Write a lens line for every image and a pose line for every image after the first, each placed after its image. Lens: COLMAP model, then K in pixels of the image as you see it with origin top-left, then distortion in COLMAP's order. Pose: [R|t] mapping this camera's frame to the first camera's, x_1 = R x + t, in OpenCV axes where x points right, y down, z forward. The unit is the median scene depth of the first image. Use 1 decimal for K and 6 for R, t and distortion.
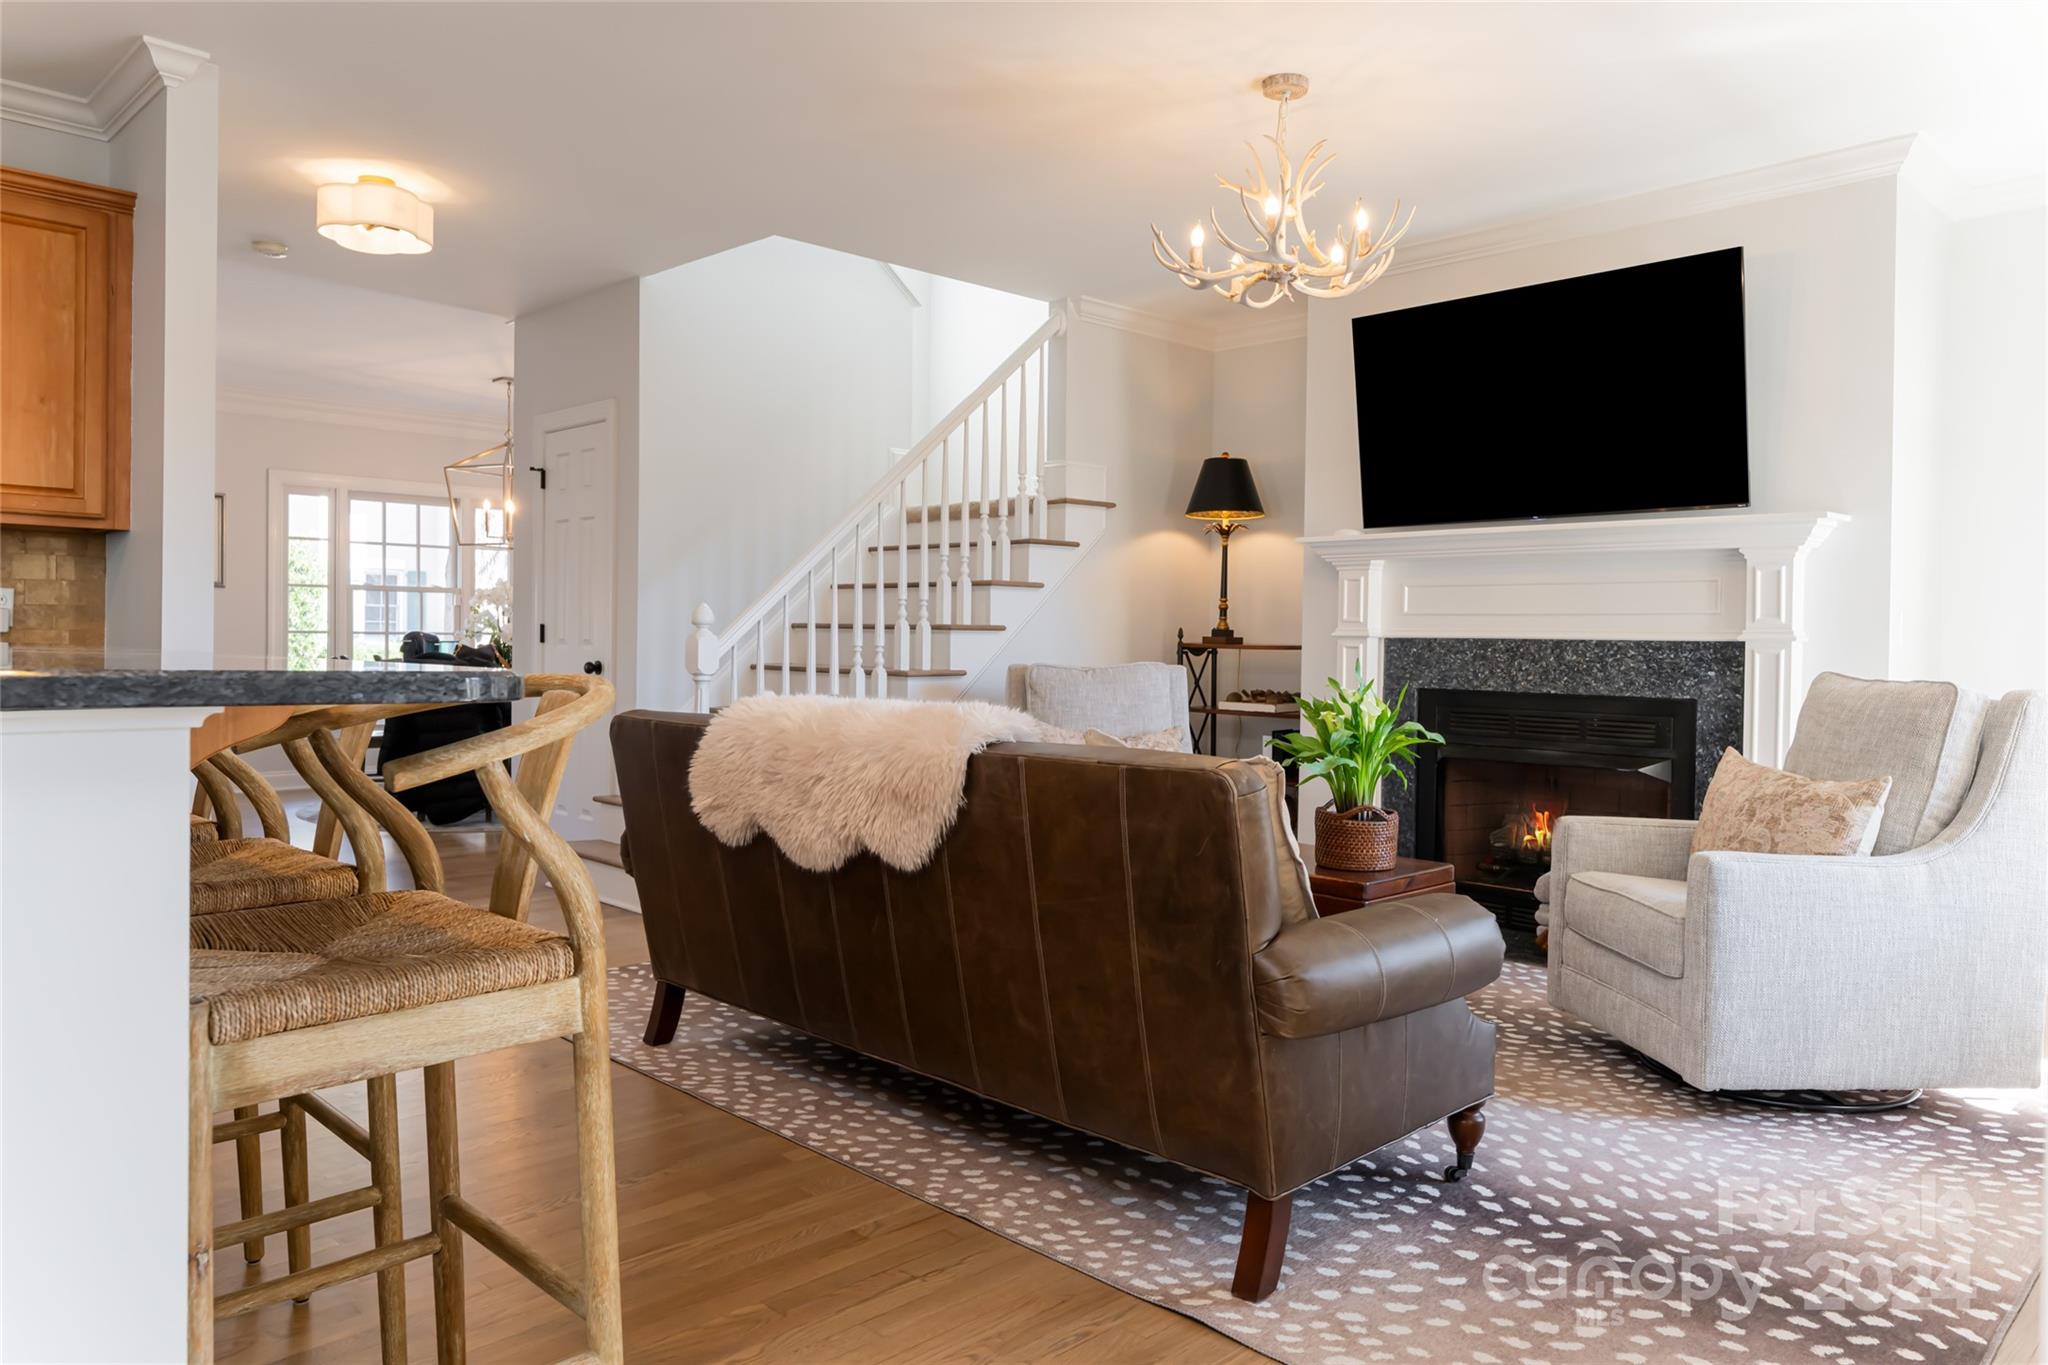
lens RADIAL K [[1381.1, 0, 1032.7], [0, 1381.1, 672.5], [0, 0, 1]] dist [0.004640, 0.008826]
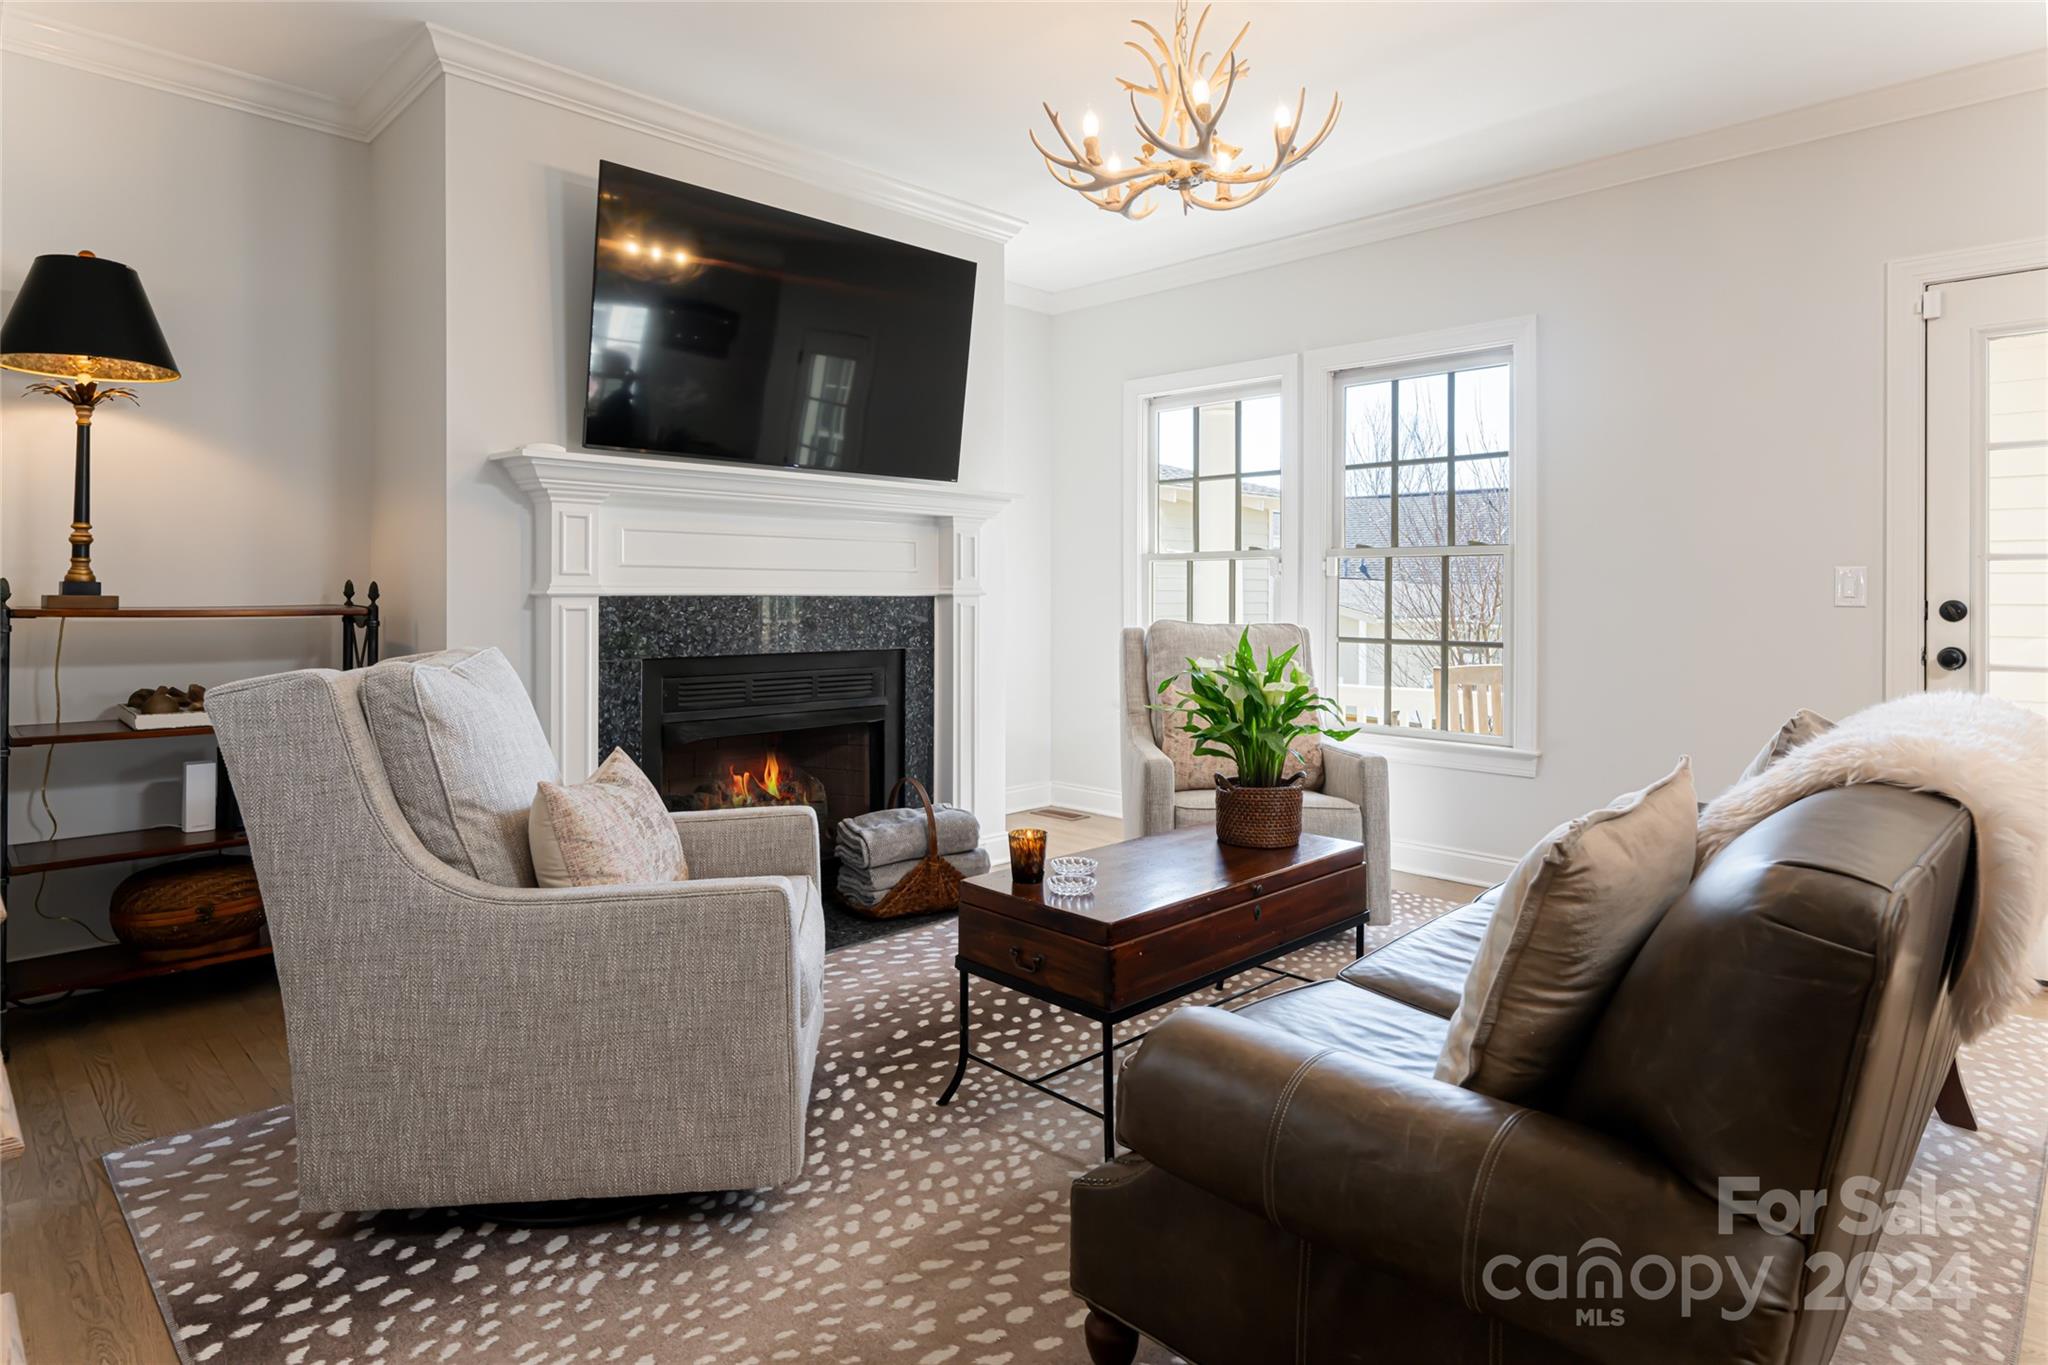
lens RADIAL K [[1128.0, 0, 1030.8], [0, 1128.0, 591.8], [0, 0, 1]] dist [0.003042, 0.000608]
pose [[-0.011754, -0.012345, 0.999855, -0.391850], [0.022022, 0.999678, 0.012602, -0.032120], [-0.999688, 0.022167, -0.011478, 0.835686]]
